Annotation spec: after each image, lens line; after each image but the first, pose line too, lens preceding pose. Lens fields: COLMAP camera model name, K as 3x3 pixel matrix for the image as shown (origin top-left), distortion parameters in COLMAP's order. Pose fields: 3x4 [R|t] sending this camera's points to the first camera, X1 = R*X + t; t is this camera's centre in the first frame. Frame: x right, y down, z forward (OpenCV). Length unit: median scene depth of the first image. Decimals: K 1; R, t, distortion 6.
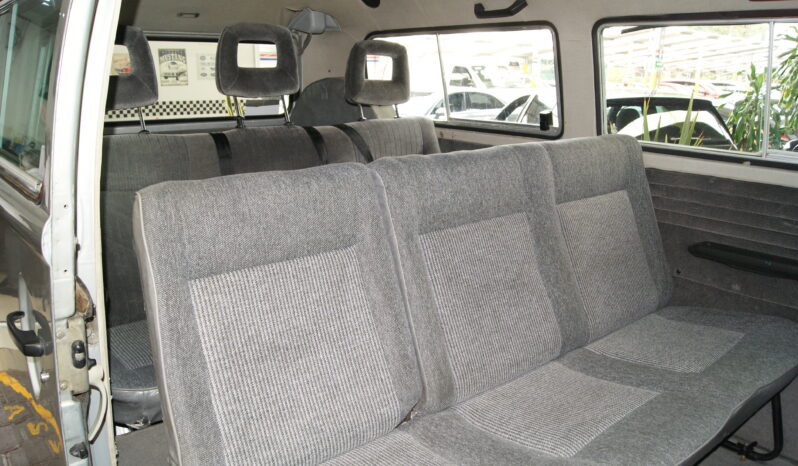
lens RADIAL K [[618.2, 0, 397.8], [0, 618.2, 236.7], [0, 0, 1]] dist [-0.088775, 0.020214]
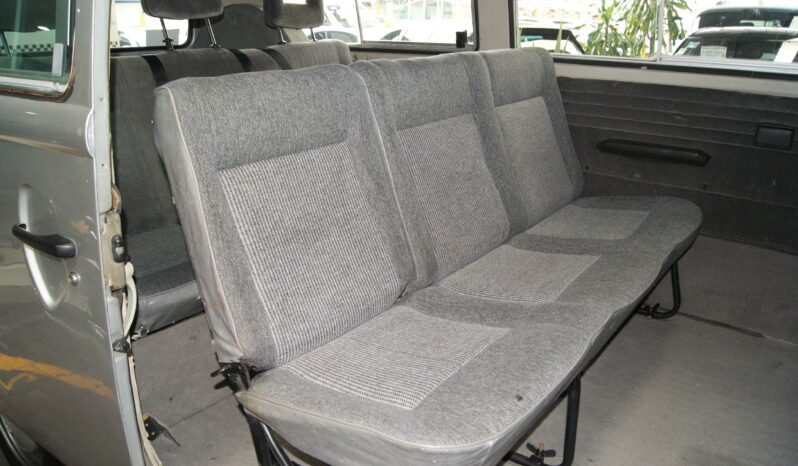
lens RADIAL K [[618.2, 0, 402.6], [0, 618.2, 233.6], [0, 0, 1]] dist [-0.088775, 0.020214]
pose [[0.970954, -0.082369, 0.224640, -0.192736], [0.063387, 0.993881, 0.090453, 0.071384], [-0.230716, -0.073587, 0.970235, -0.072442]]
